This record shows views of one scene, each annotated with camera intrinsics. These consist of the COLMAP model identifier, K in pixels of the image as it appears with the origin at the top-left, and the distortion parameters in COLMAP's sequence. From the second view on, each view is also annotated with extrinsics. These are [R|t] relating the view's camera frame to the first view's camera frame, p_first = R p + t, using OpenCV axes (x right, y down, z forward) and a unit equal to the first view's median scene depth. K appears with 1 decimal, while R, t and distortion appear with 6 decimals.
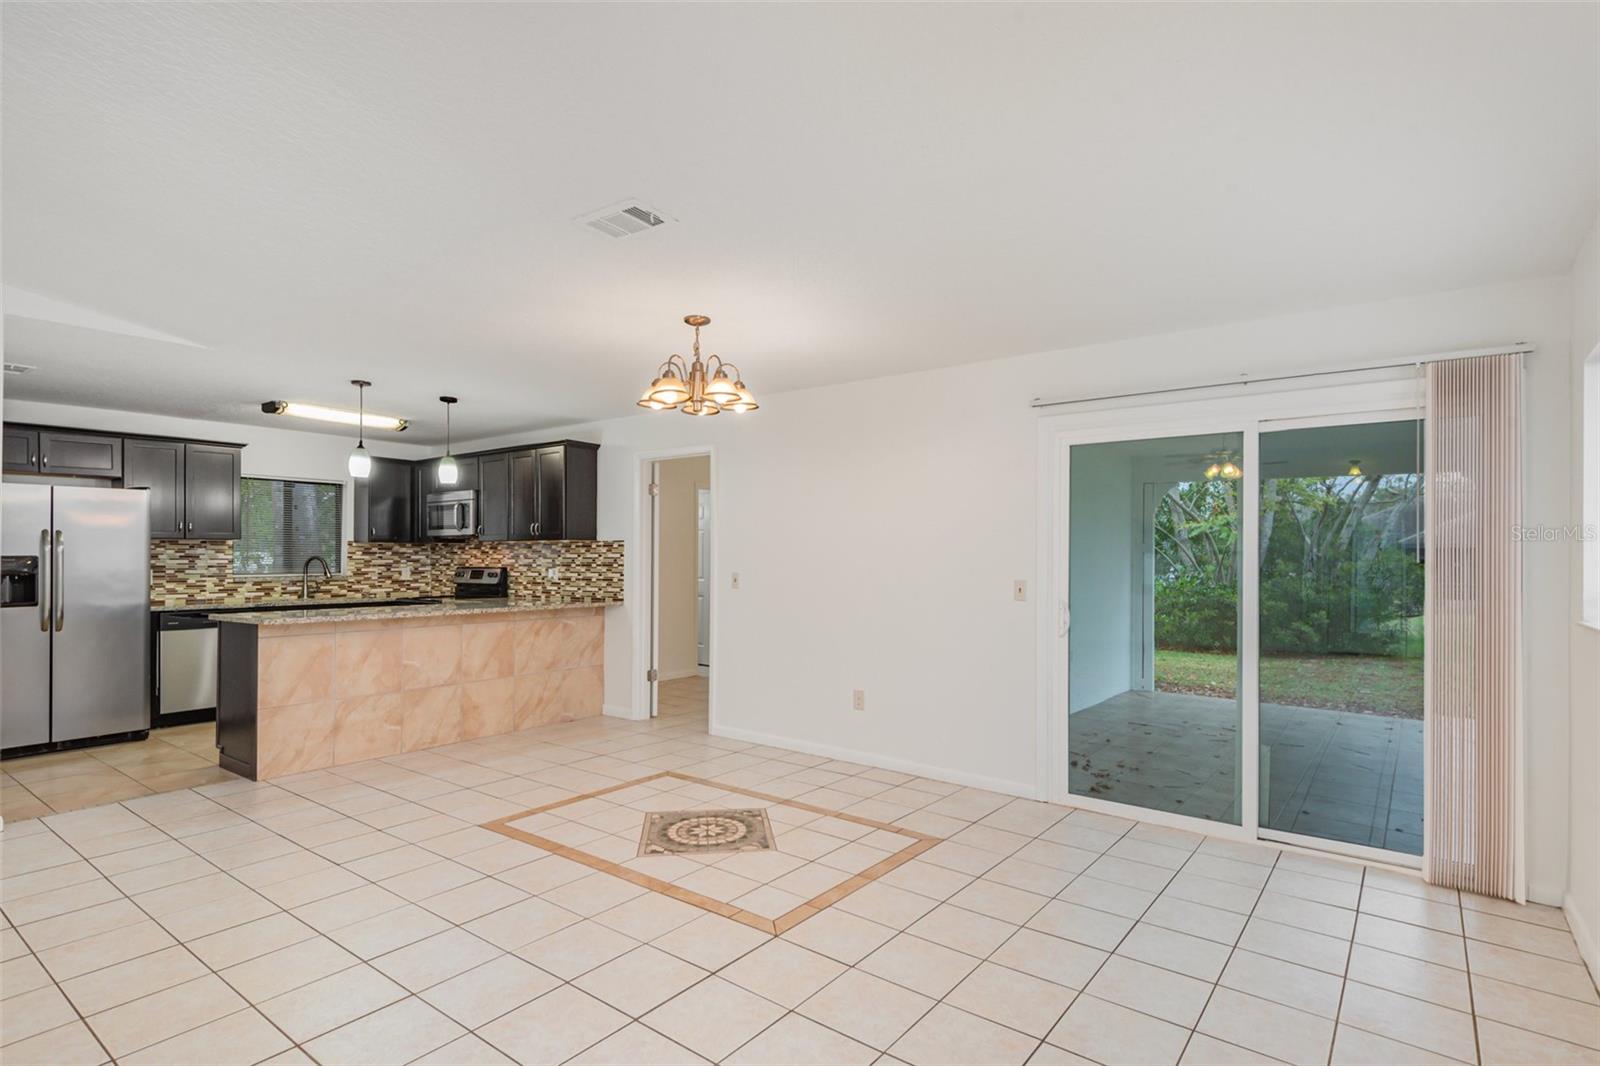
lens RADIAL K [[801.6, 0, 801.9], [0, 801.6, 550.3], [0, 0, 1]] dist [0.024308, -0.012592]
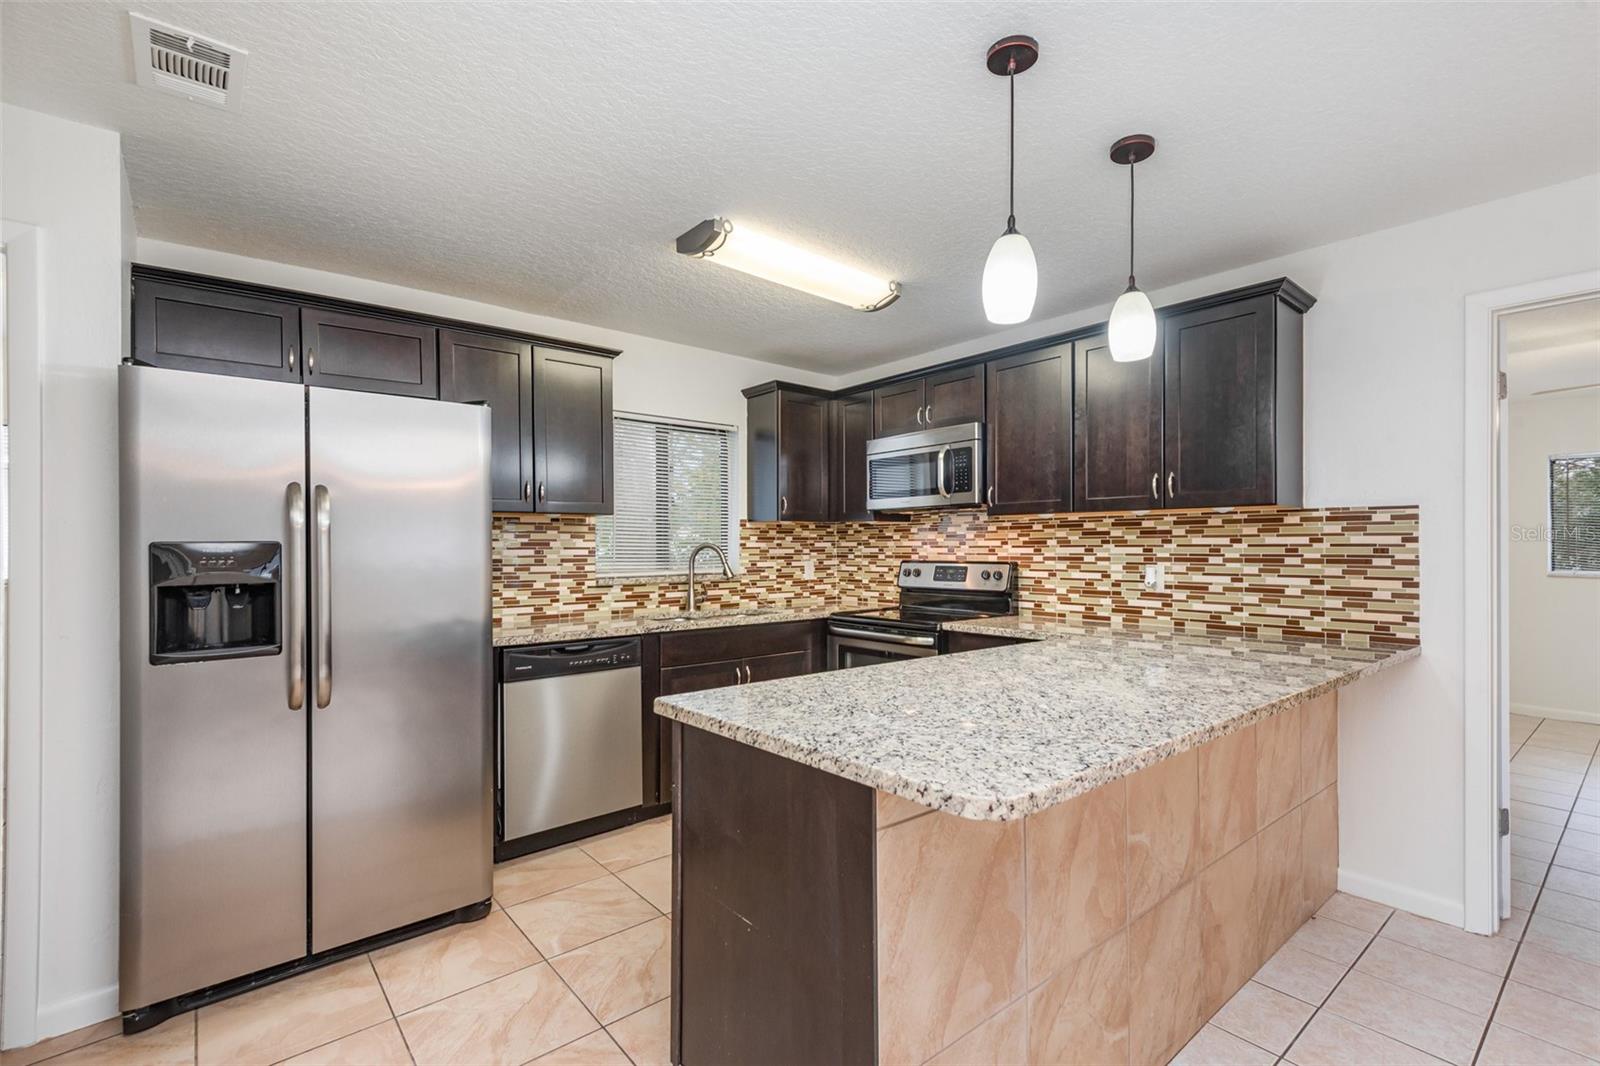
lens RADIAL K [[716.4, 0, 798.8], [0, 716.4, 543.8], [0, 0, 1]] dist [0.010227, -0.005333]
pose [[0.972791, -0.002161, -0.231675, -0.461609], [0.004284, 0.999953, 0.008660, 0.003818], [0.231646, -0.009416, 0.972755, 0.548429]]
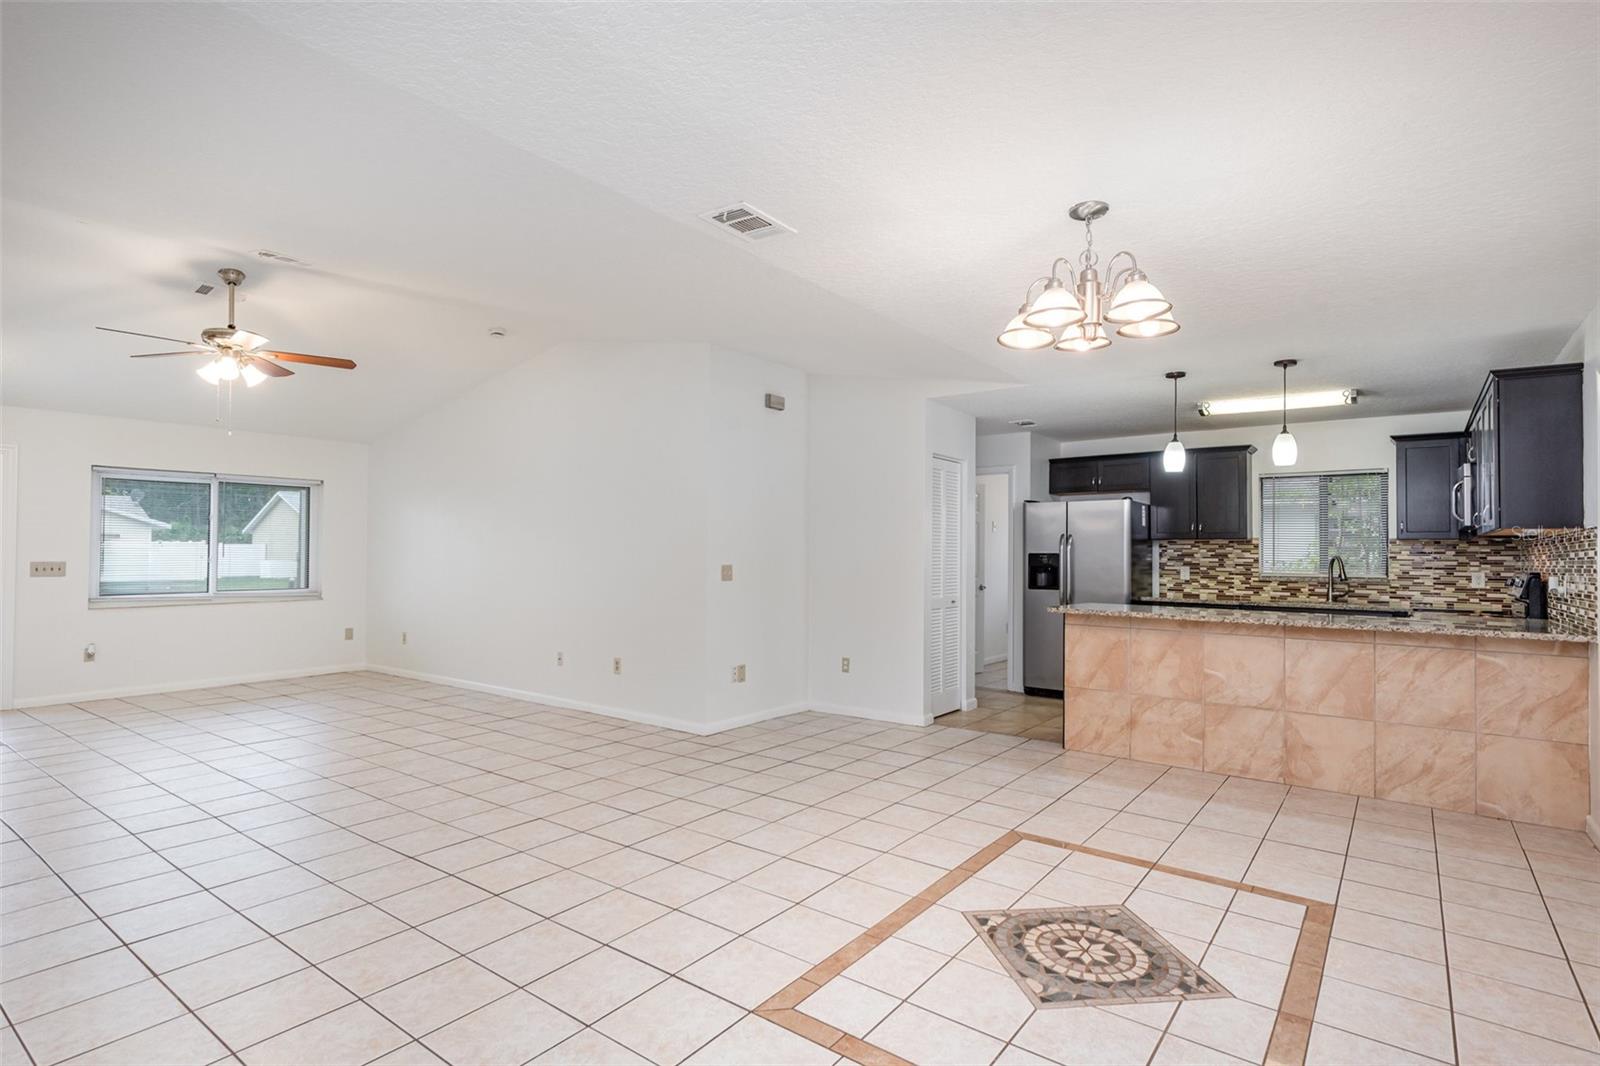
lens RADIAL K [[801.6, 0, 801.6], [0, 801.6, 536.1], [0, 0, 1]] dist [0.024308, -0.012592]
pose [[0.008677, -0.023757, -0.999680, 0.338335], [-0.001622, 0.999716, -0.023771, 0.008910], [0.999961, 0.001827, 0.008636, 0.447122]]
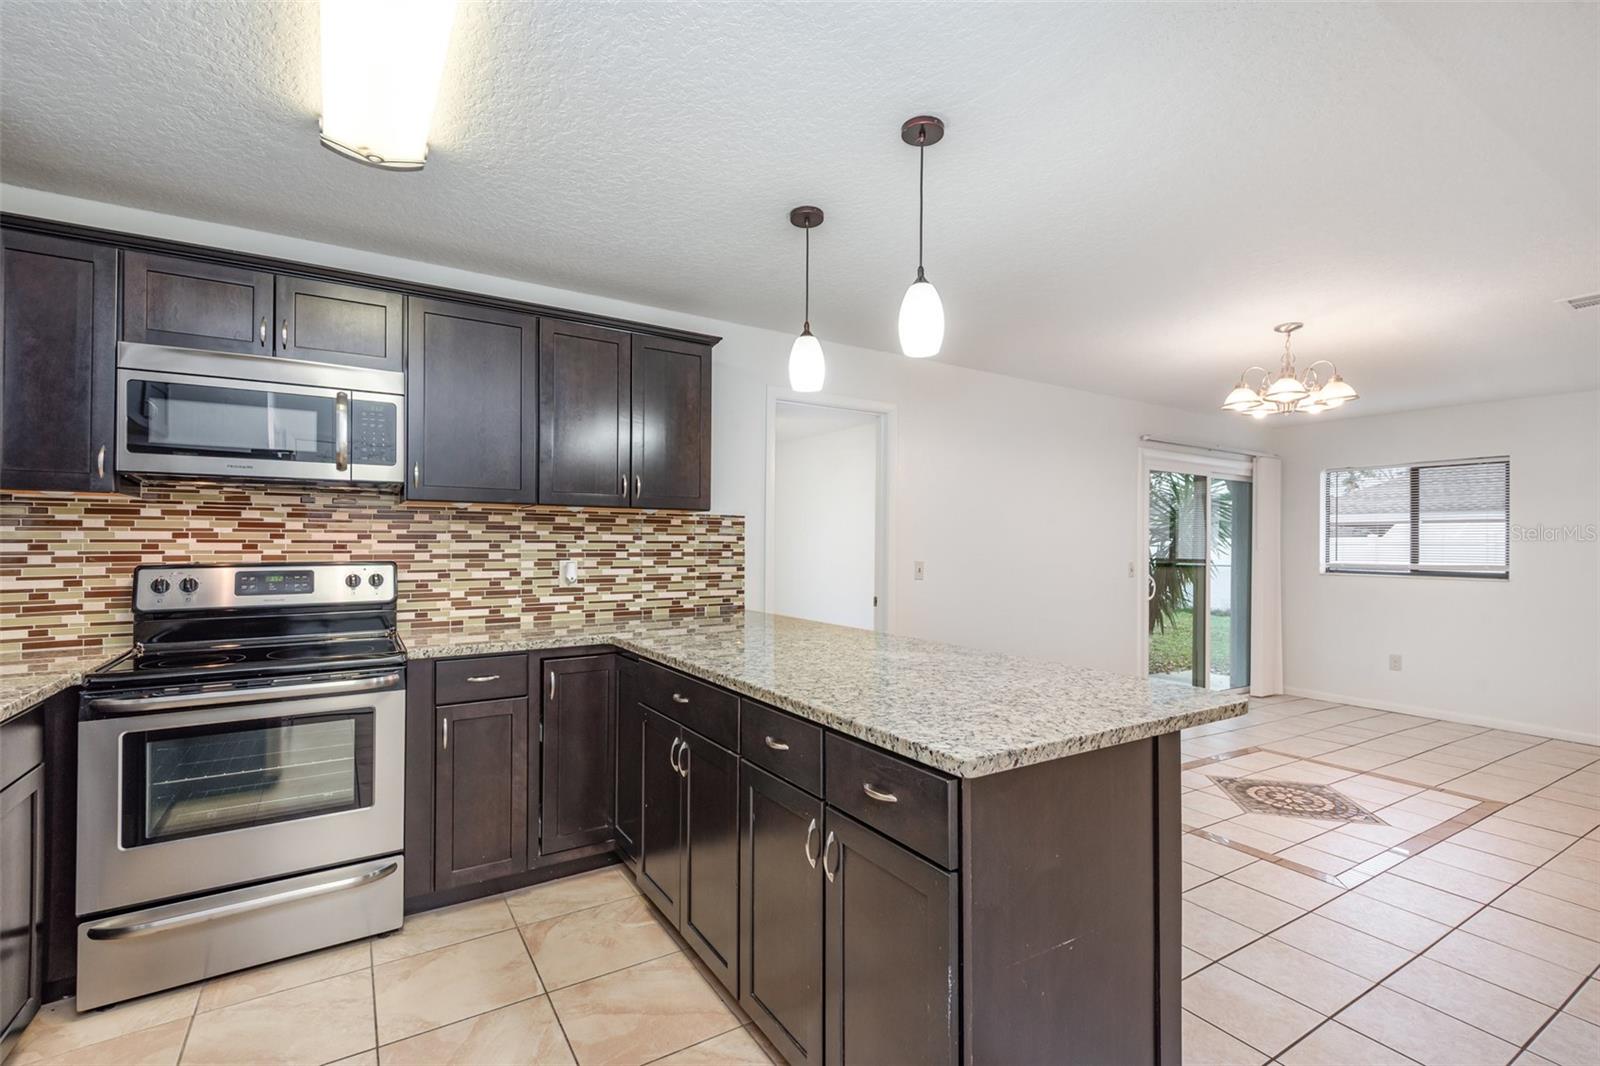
lens RADIAL K [[716.4, 0, 800.3], [0, 716.4, 530.5], [0, 0, 1]] dist [0.010227, -0.005333]
pose [[0.354992, 0.016718, 0.934720, -0.754627], [-0.019052, 0.999762, -0.010646, 0.004861], [-0.934675, -0.014029, 0.355226, 0.758257]]
